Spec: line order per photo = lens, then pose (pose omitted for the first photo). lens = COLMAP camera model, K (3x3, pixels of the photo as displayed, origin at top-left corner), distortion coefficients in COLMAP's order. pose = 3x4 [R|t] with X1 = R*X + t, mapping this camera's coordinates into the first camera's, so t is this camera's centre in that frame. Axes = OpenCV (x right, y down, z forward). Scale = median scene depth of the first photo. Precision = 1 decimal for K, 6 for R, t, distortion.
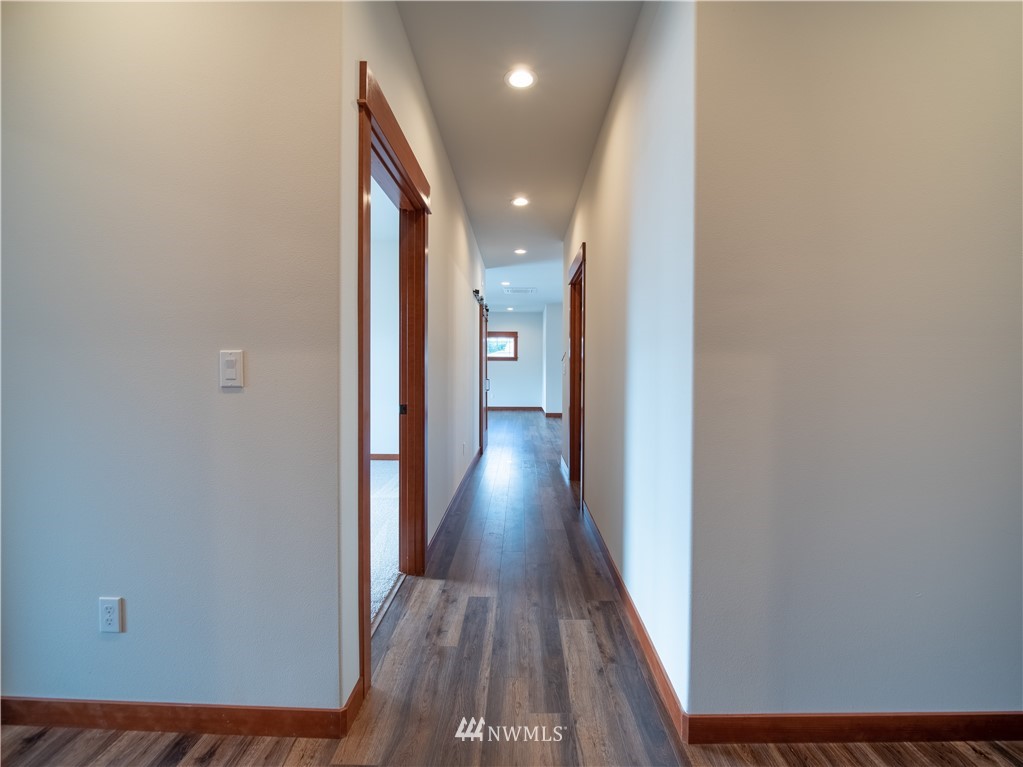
lens RADIAL K [[472.0, 0, 511.5], [0, 472.0, 383.5], [0, 0, 1]] dist [-0.013654, -0.000167]
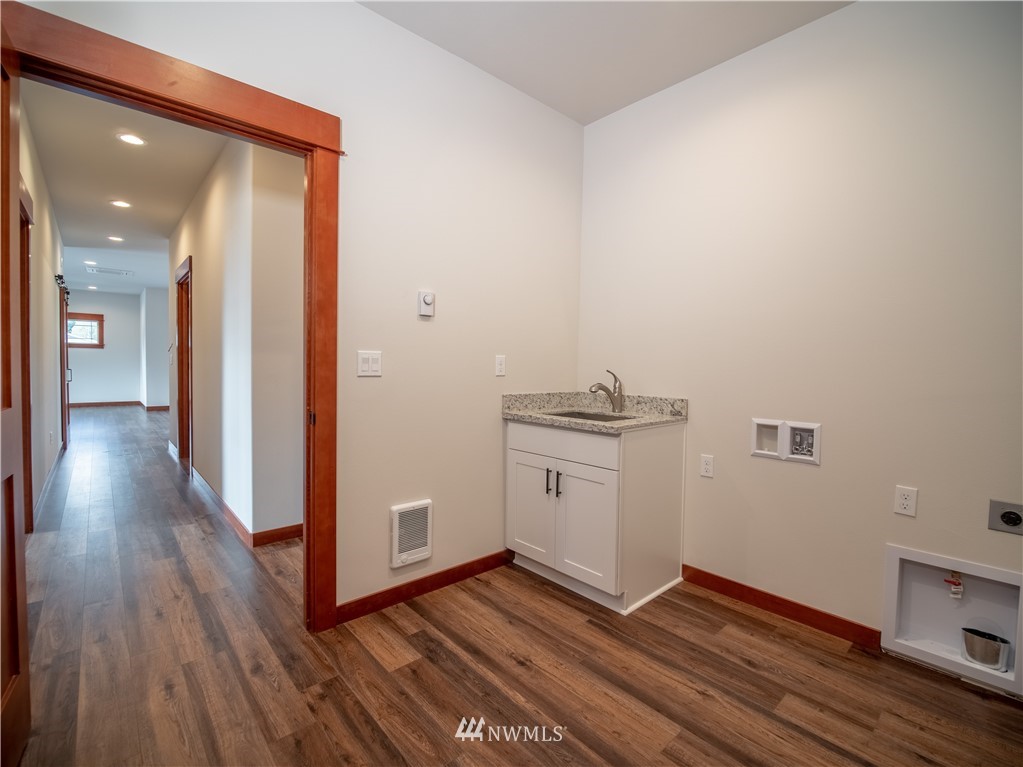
lens RADIAL K [[472.0, 0, 511.5], [0, 472.0, 383.5], [0, 0, 1]] dist [-0.013654, -0.000167]
pose [[0.736986, -0.014349, 0.675756, -0.043434], [0.004187, 0.999852, 0.016664, 0.011474], [-0.675895, -0.009452, 0.736937, -0.346281]]
